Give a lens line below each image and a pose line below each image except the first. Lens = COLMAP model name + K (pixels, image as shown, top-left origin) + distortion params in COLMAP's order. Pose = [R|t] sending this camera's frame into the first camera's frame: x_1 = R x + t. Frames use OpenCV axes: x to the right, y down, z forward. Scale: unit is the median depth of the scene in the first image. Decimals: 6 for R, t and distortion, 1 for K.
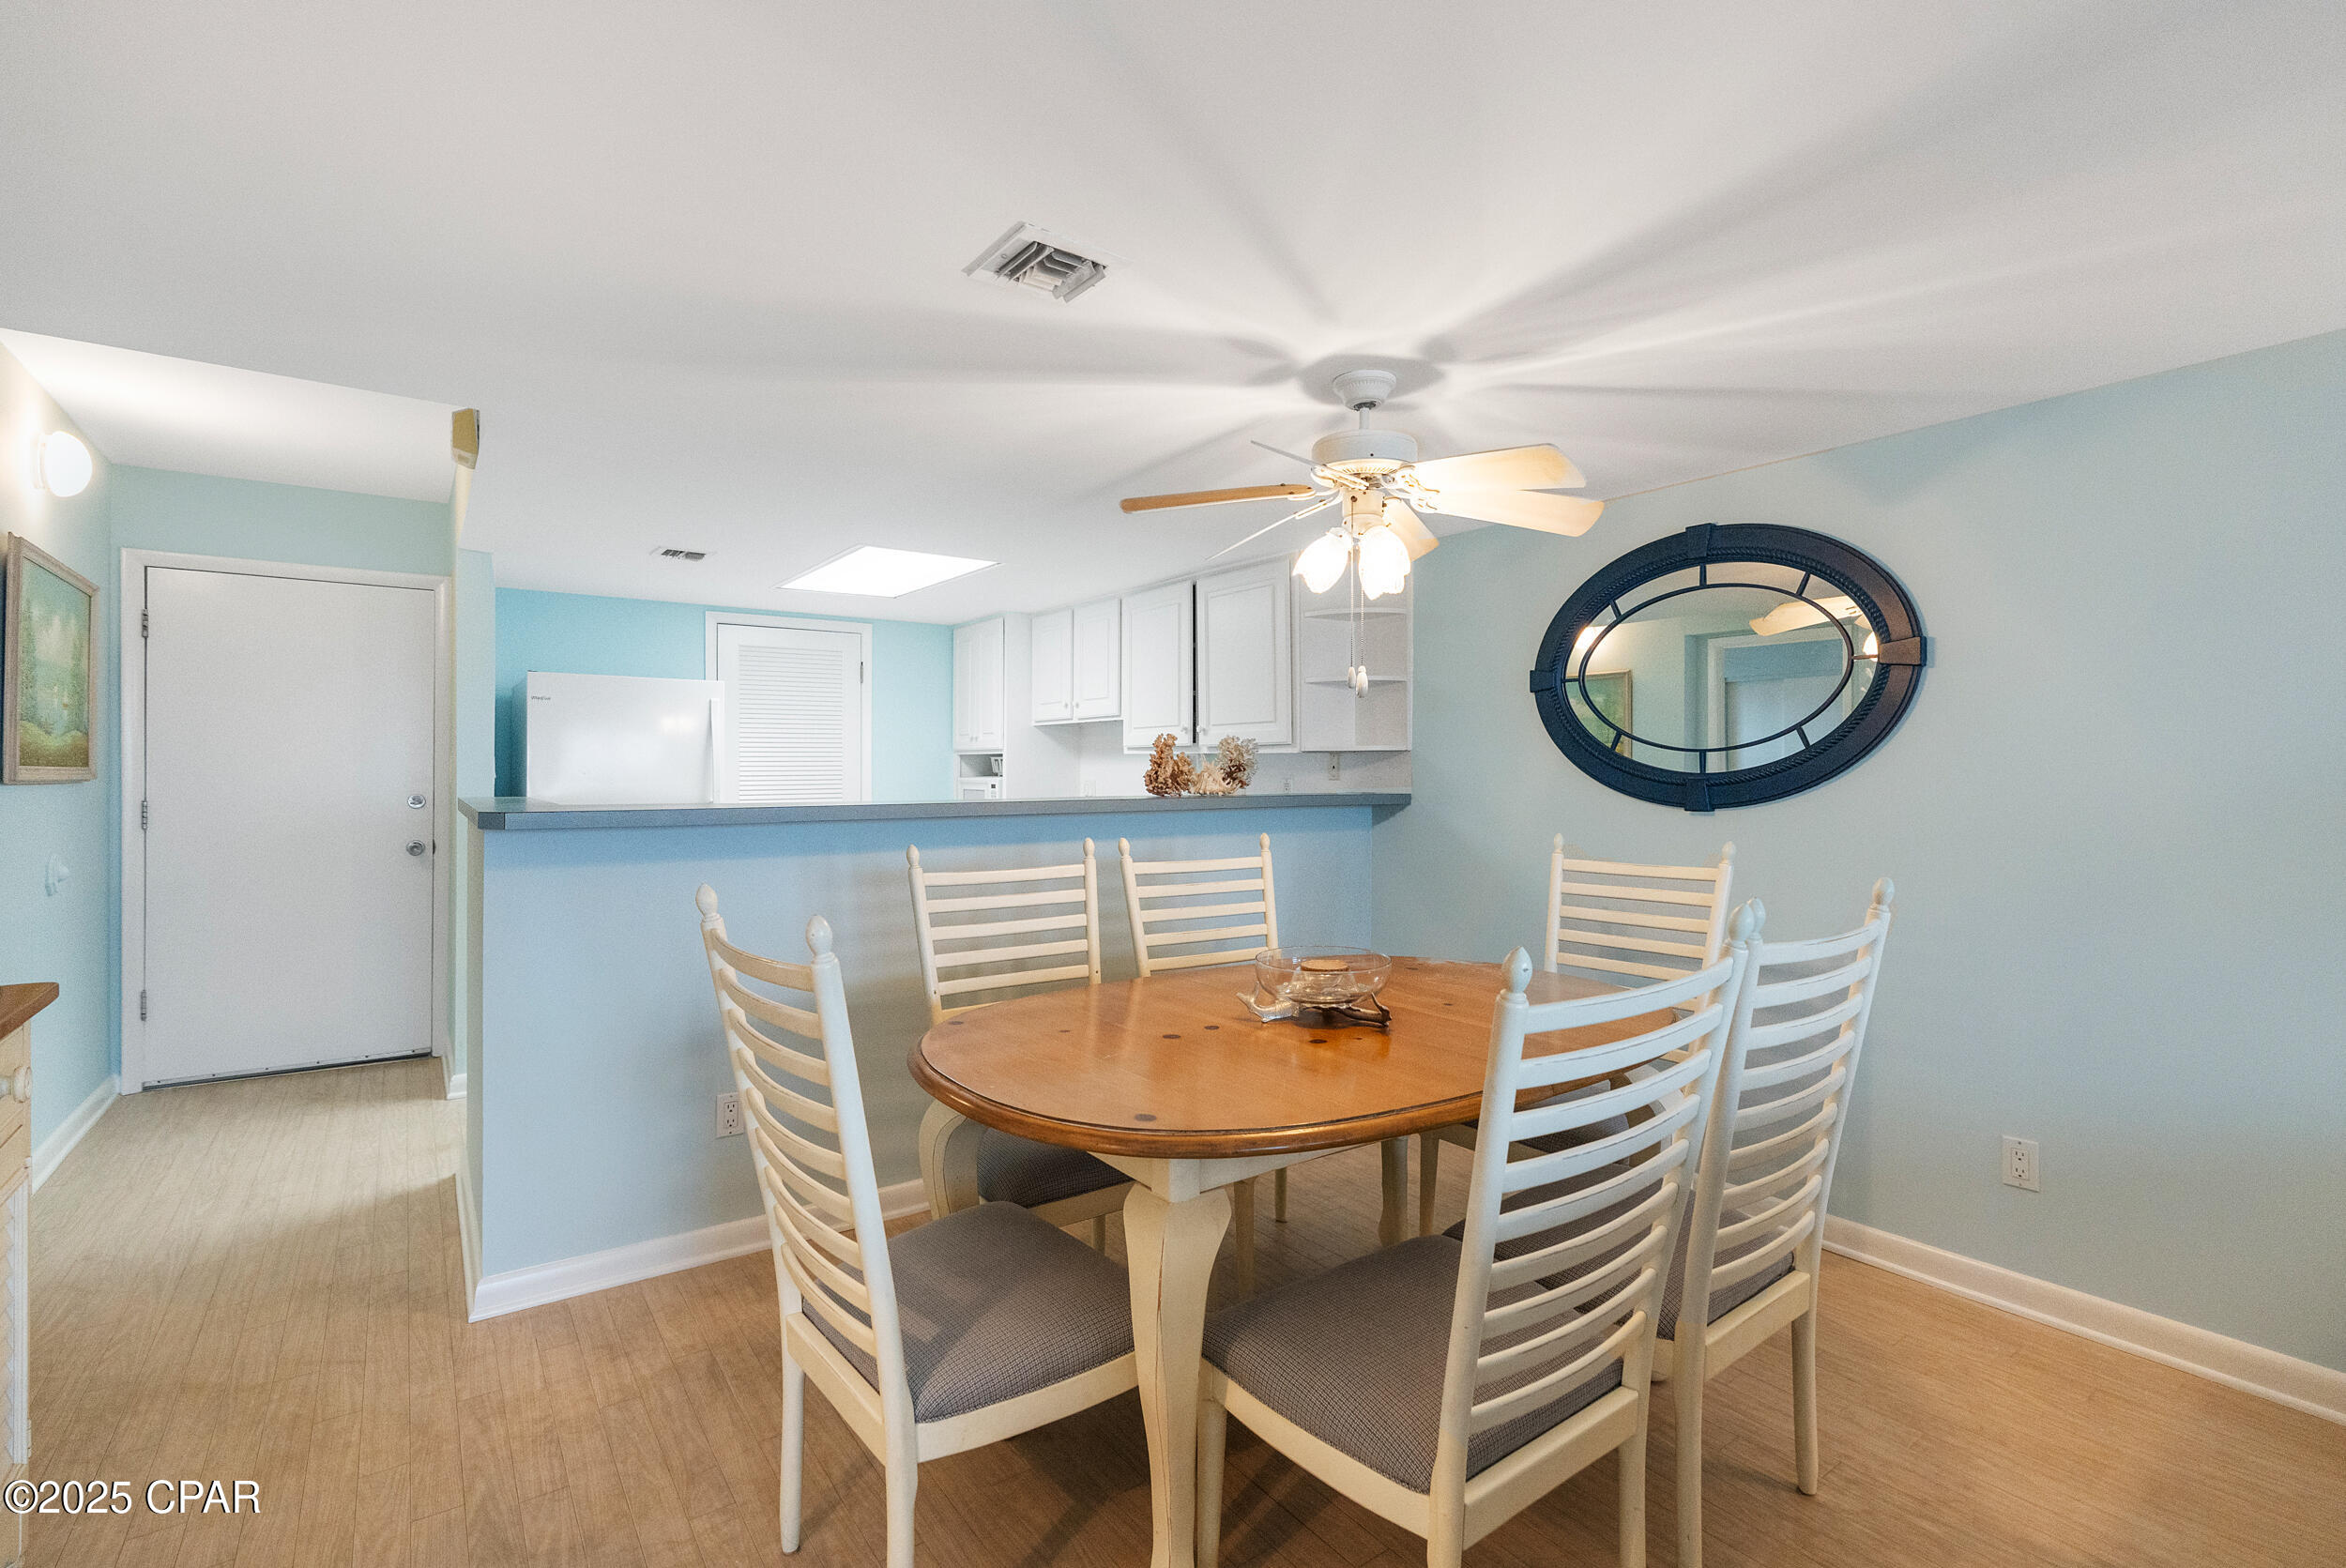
lens RADIAL K [[1088.3, 0, 1173.5], [0, 1088.3, 774.6], [0, 0, 1]] dist [-0.000131, -0.000380]
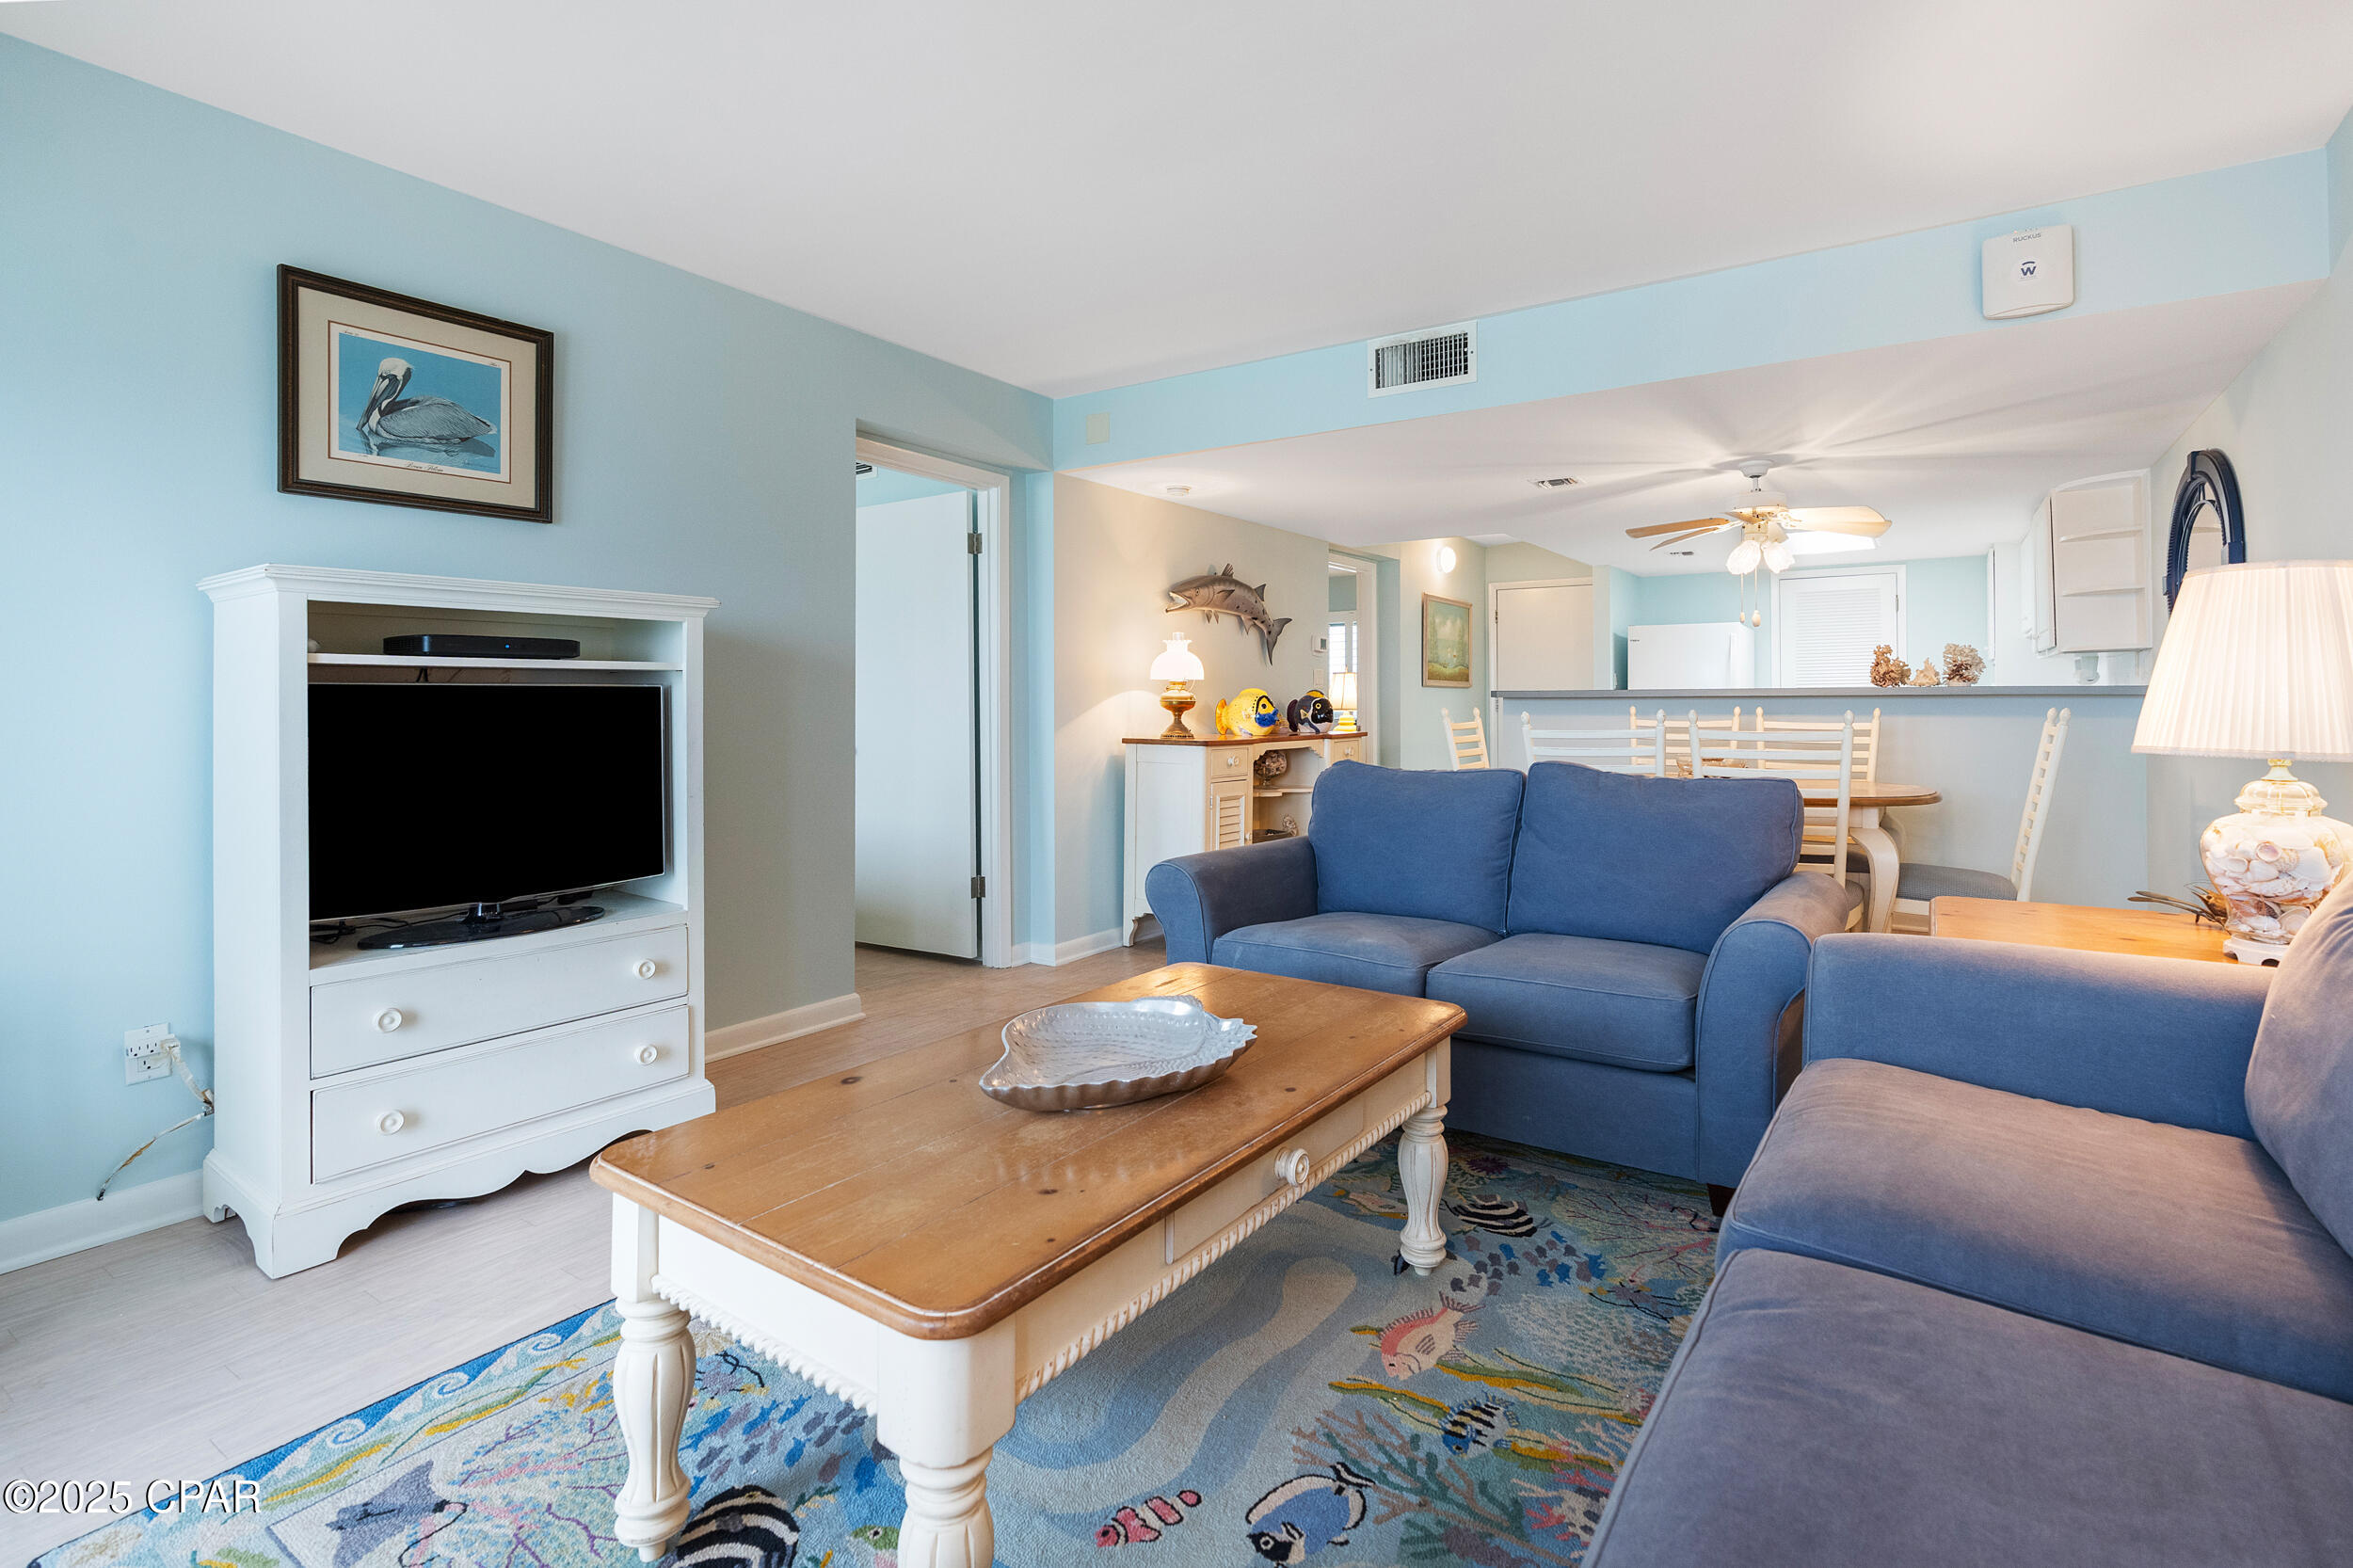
lens RADIAL K [[1091.6, 0, 1185.3], [0, 1091.6, 709.3], [0, 0, 1]] dist [-0.000131, -0.000380]
pose [[0.334846, 0.006038, -0.942254, 1.104622], [0.000198, 0.999979, 0.006478, 0.040734], [0.942273, -0.002356, 0.334838, -0.400555]]
